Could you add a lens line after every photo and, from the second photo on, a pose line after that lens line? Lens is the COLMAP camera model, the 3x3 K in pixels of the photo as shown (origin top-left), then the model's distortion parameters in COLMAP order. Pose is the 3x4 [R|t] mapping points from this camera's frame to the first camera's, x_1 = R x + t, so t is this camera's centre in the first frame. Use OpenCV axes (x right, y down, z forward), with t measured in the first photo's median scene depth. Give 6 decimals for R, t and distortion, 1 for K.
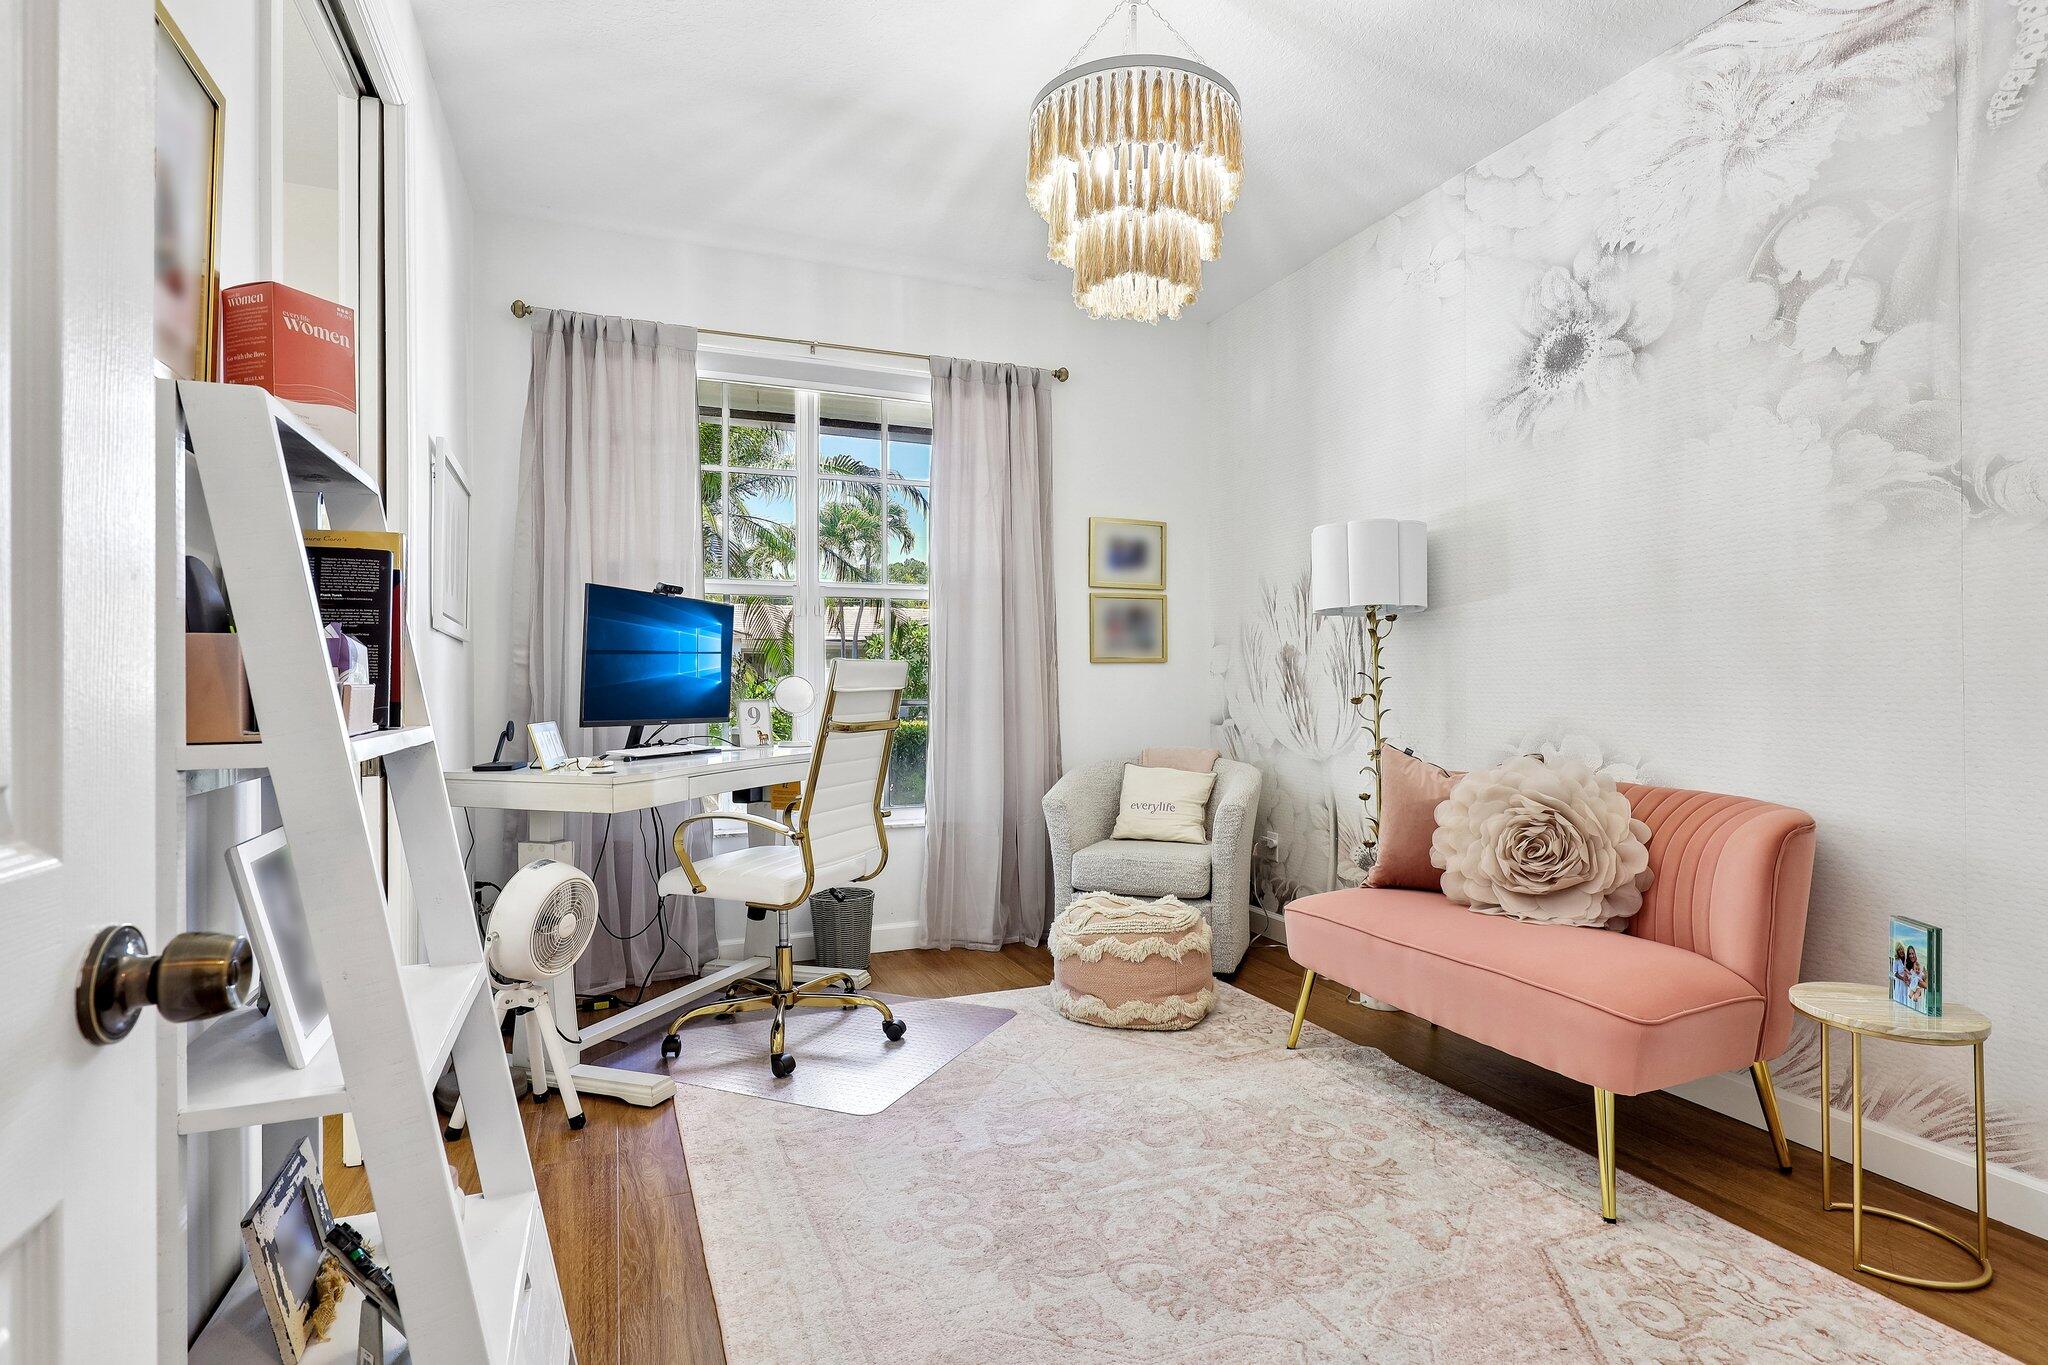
lens RADIAL K [[1028.9, 0, 1024.0], [0, 1028.9, 682.5], [0, 0, 1]] dist [-0.001798, -0.000192]
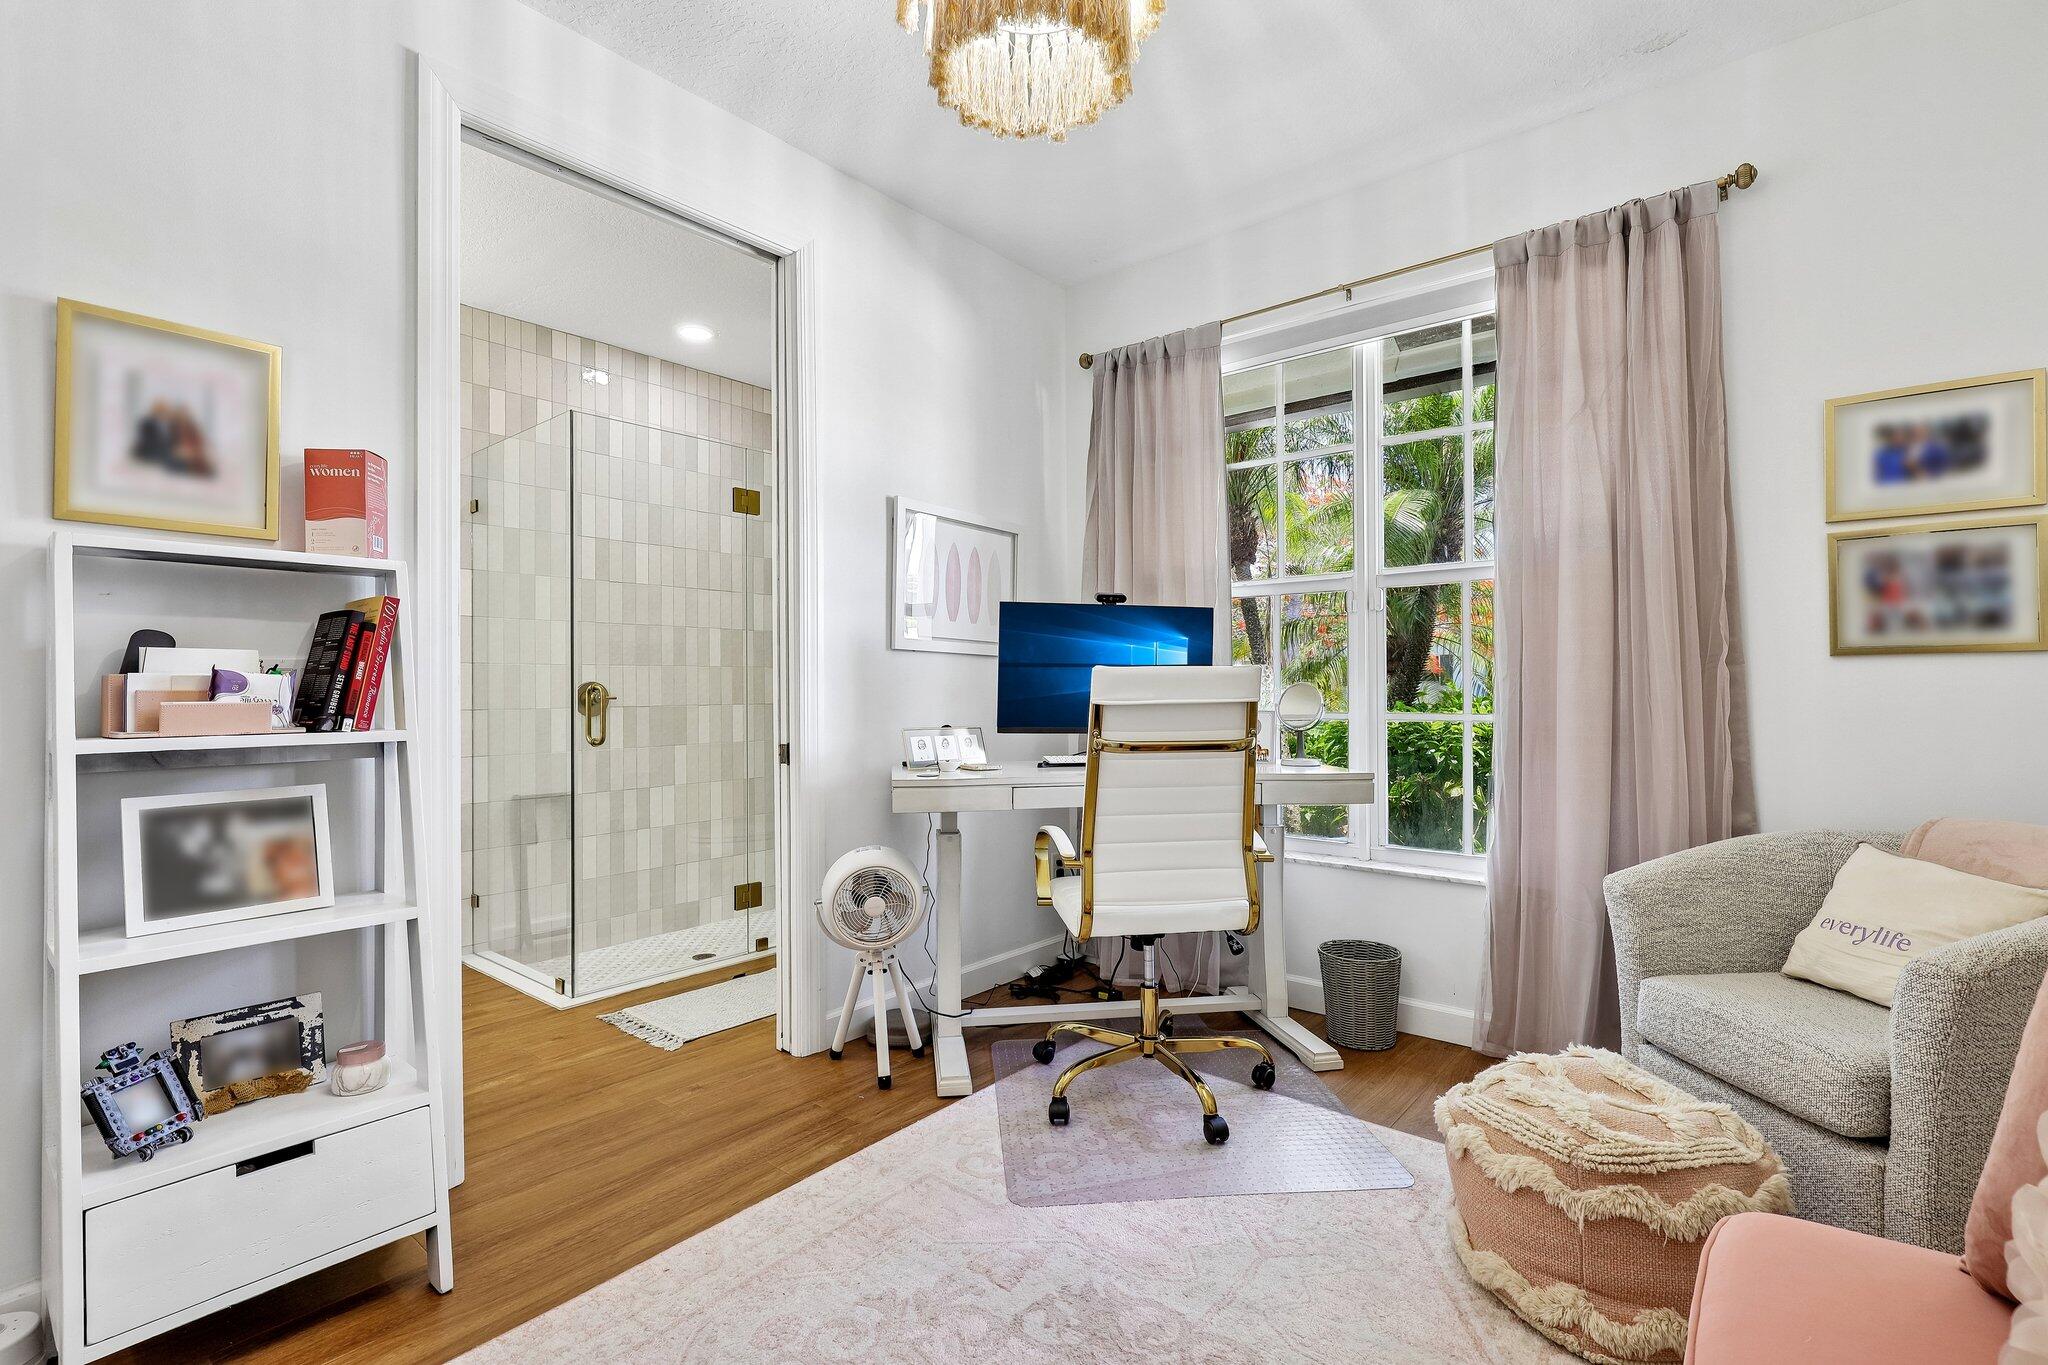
lens RADIAL K [[925.8, 0, 1024.0], [0, 925.8, 682.5], [0, 0, 1]] dist [-0.000928, -0.000048]
pose [[0.480876, -0.003443, -0.876782, 0.361547], [0.003345, 0.999992, -0.002092, -0.006515], [0.876782, -0.001927, 0.480884, 0.438277]]
